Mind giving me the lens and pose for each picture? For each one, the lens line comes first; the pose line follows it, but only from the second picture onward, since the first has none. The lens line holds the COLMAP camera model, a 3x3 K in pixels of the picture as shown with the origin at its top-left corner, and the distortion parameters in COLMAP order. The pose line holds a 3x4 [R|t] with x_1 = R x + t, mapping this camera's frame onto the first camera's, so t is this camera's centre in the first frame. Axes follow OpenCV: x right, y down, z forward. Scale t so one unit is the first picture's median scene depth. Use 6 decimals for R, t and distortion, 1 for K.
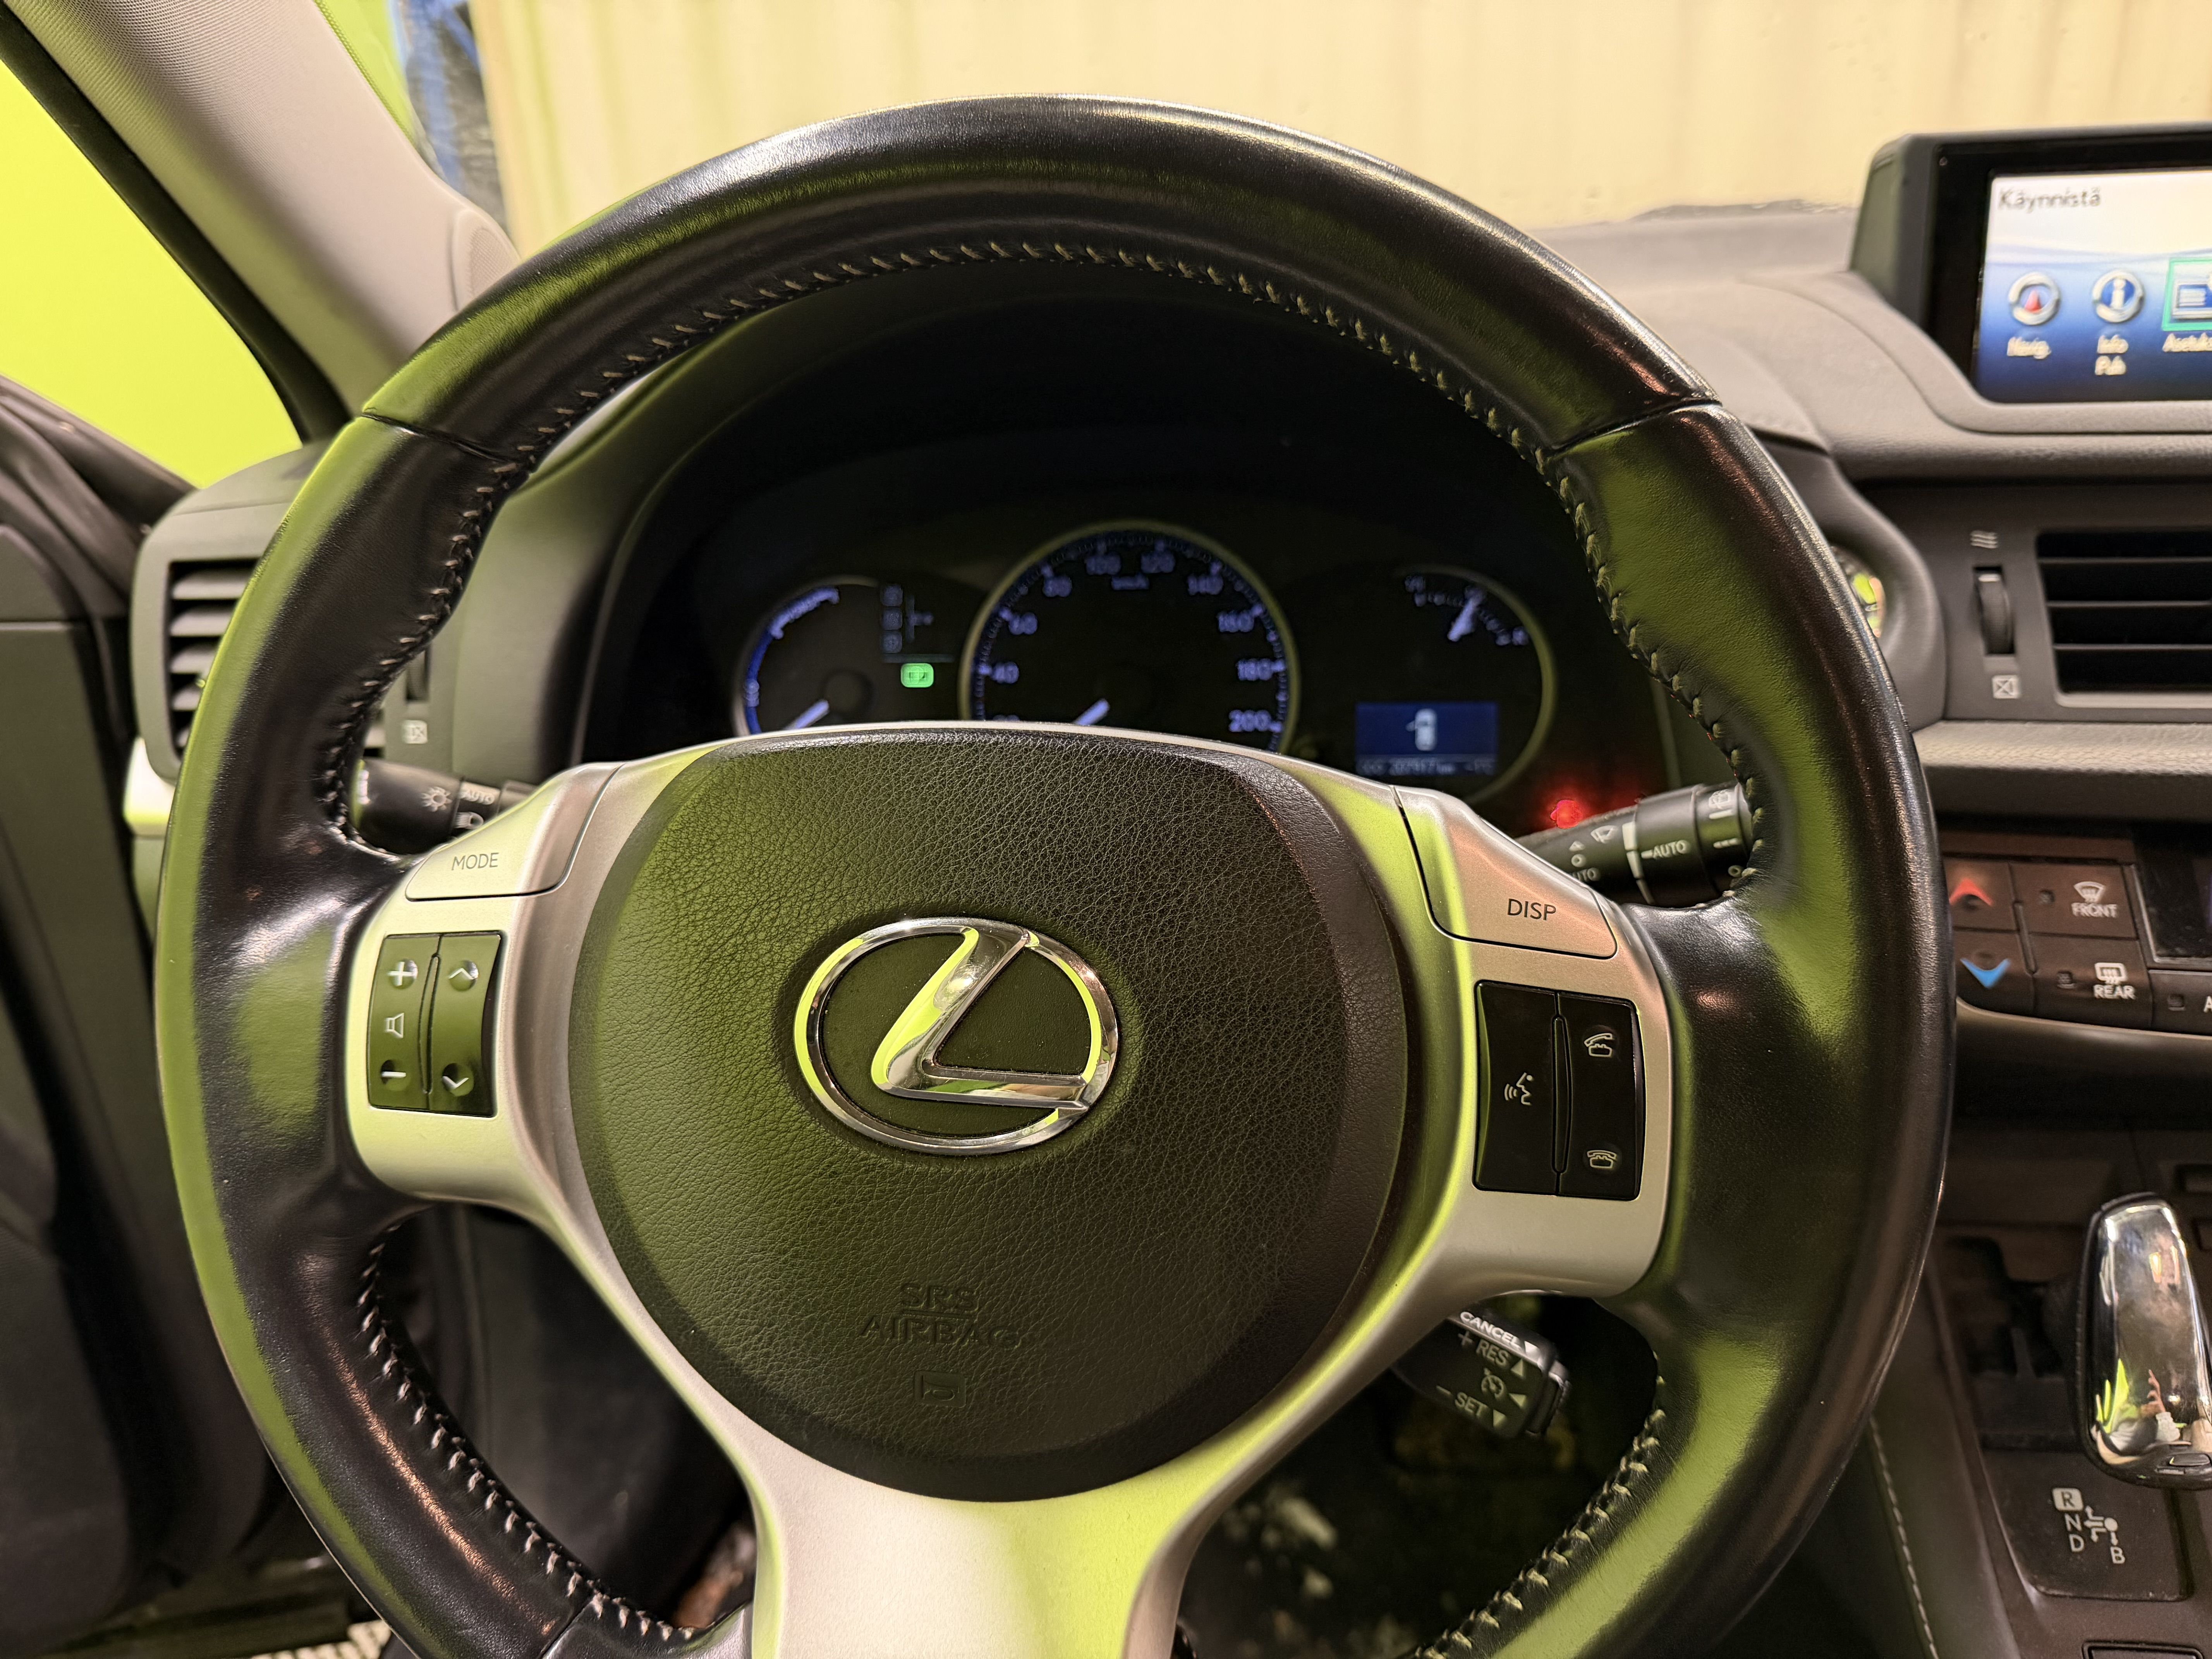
lens RADIAL K [[1596.8, 0, 1106.0], [0, 1596.8, 829.5], [0, 0, 1]] dist [0.030226, 0.000601]
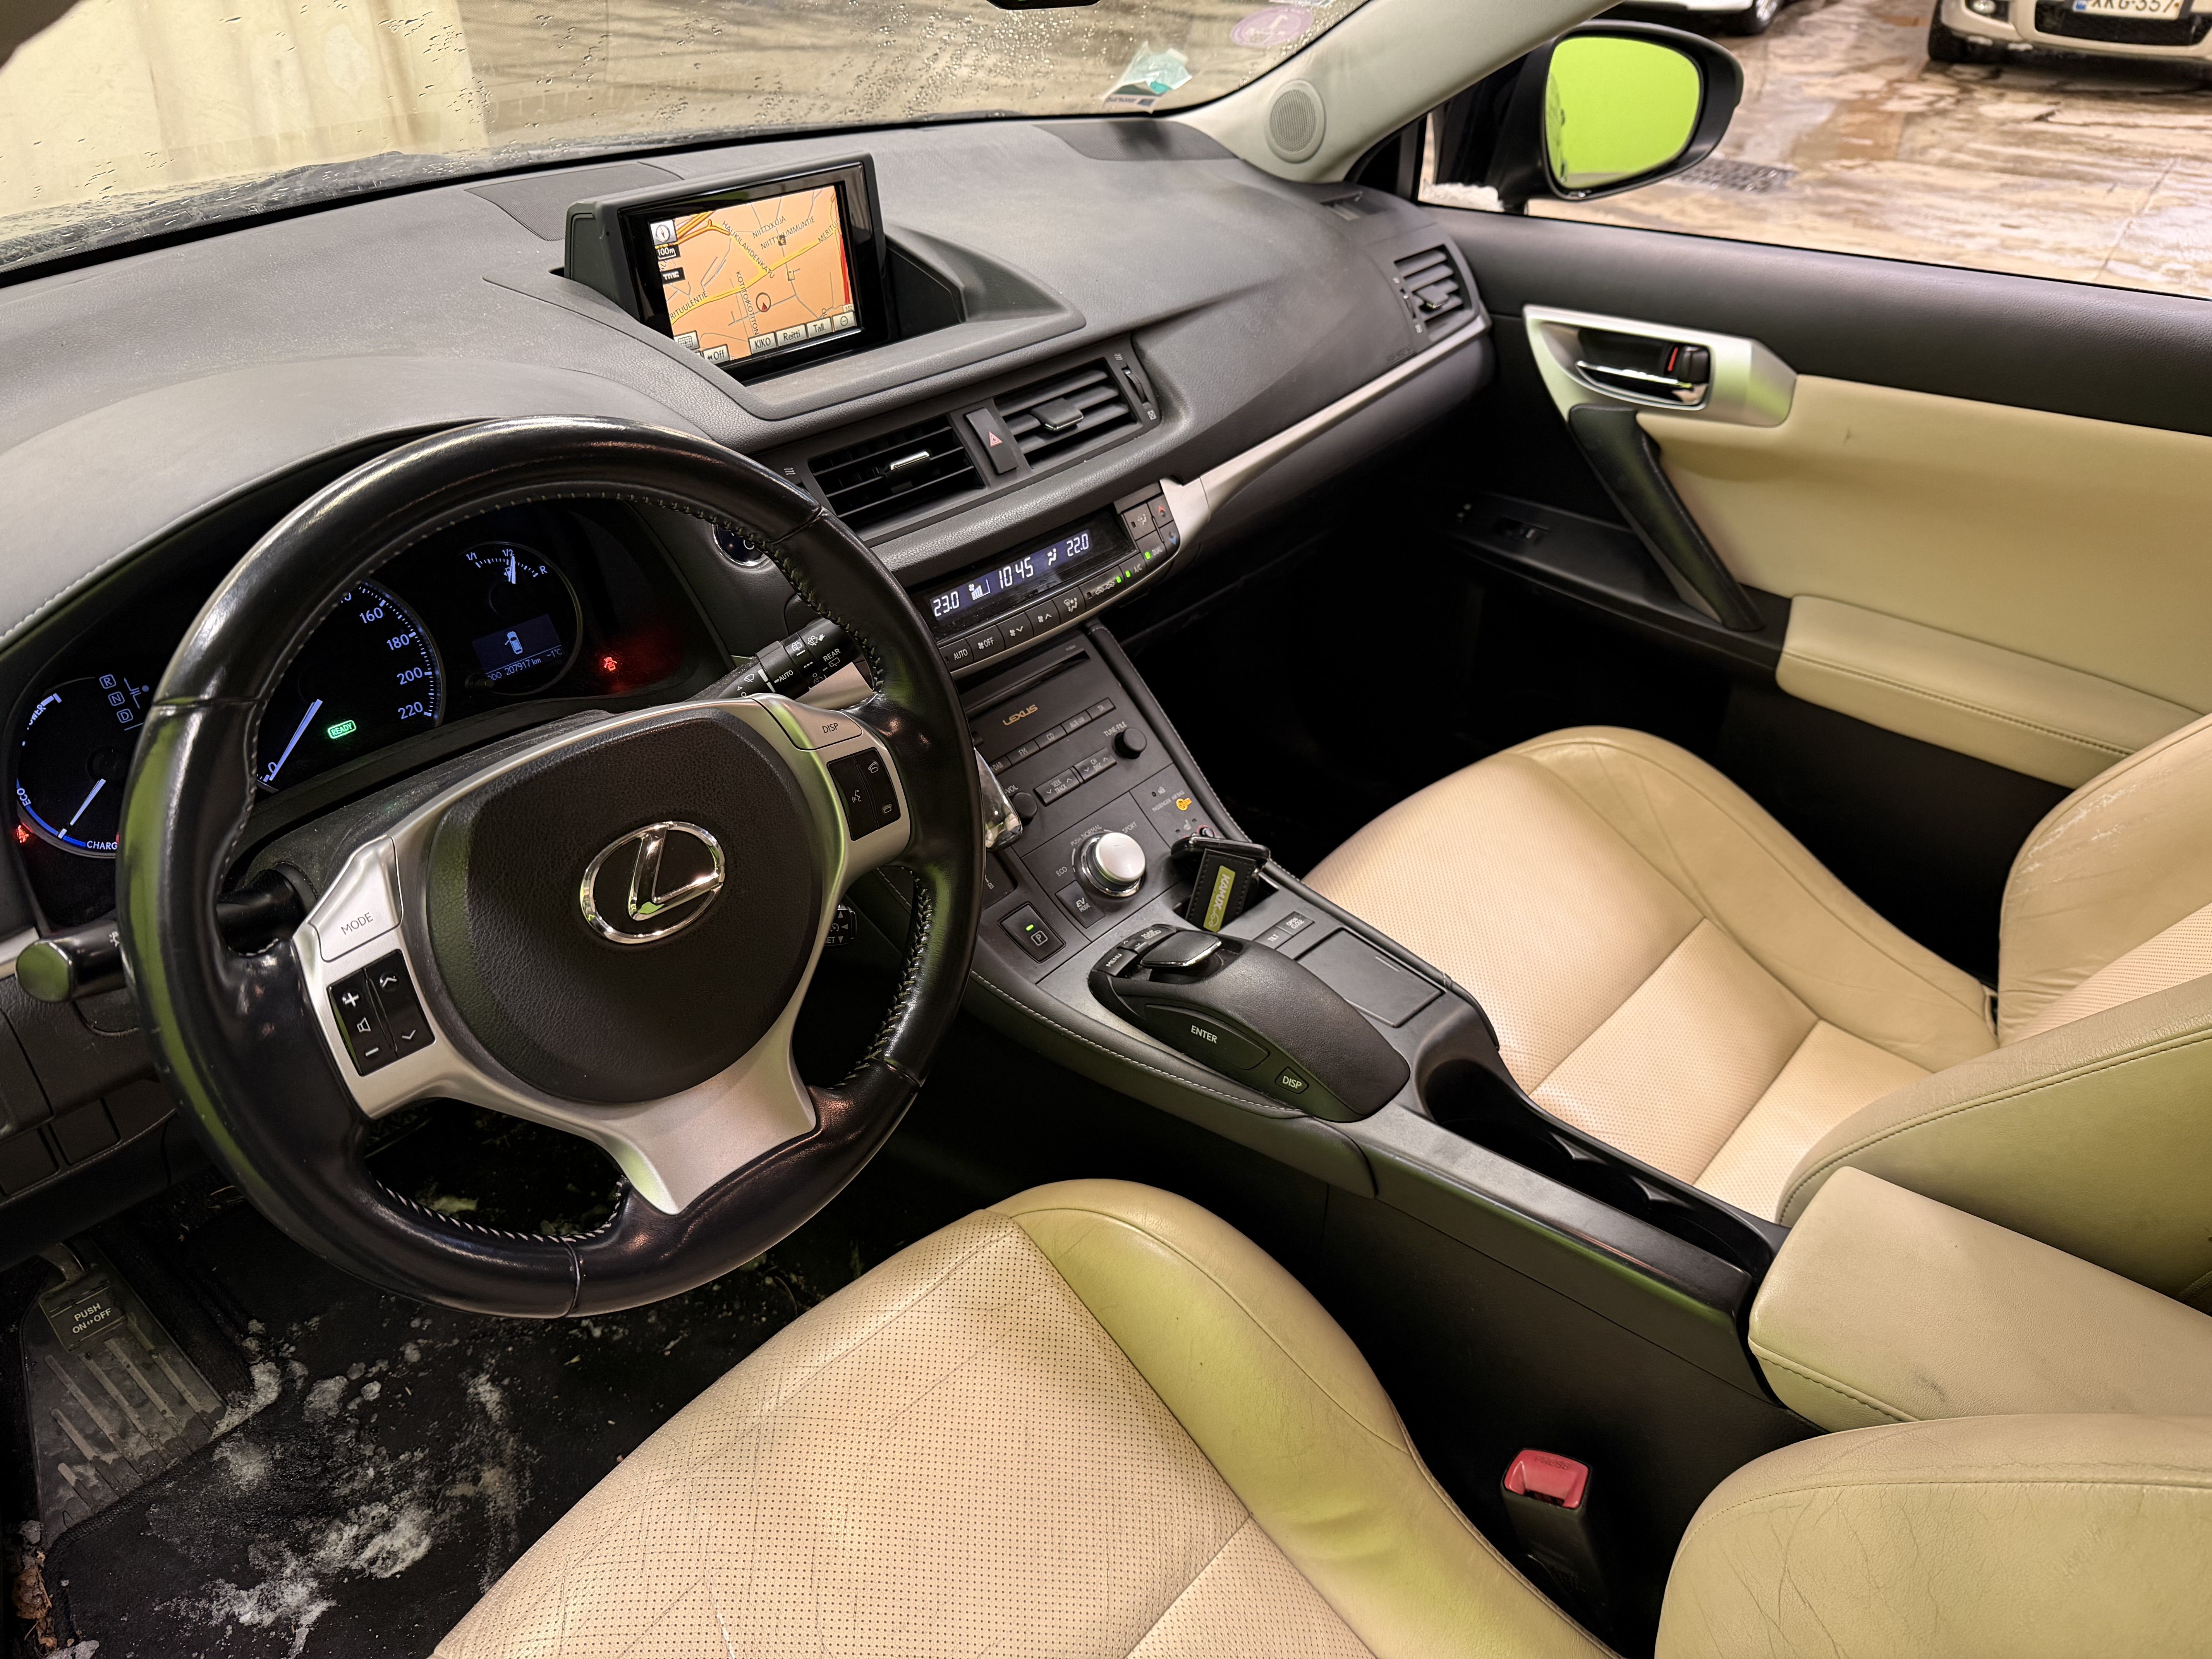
lens RADIAL K [[1720.5, 0, 1106.0], [0, 1720.5, 829.5], [0, 0, 1]] dist [-0.000028, 0.000101]
pose [[0.555046, -0.415411, 0.720665, -1.088508], [0.261302, 0.909589, 0.323061, -0.408611], [-0.789712, 0.008998, 0.613411, -0.694806]]
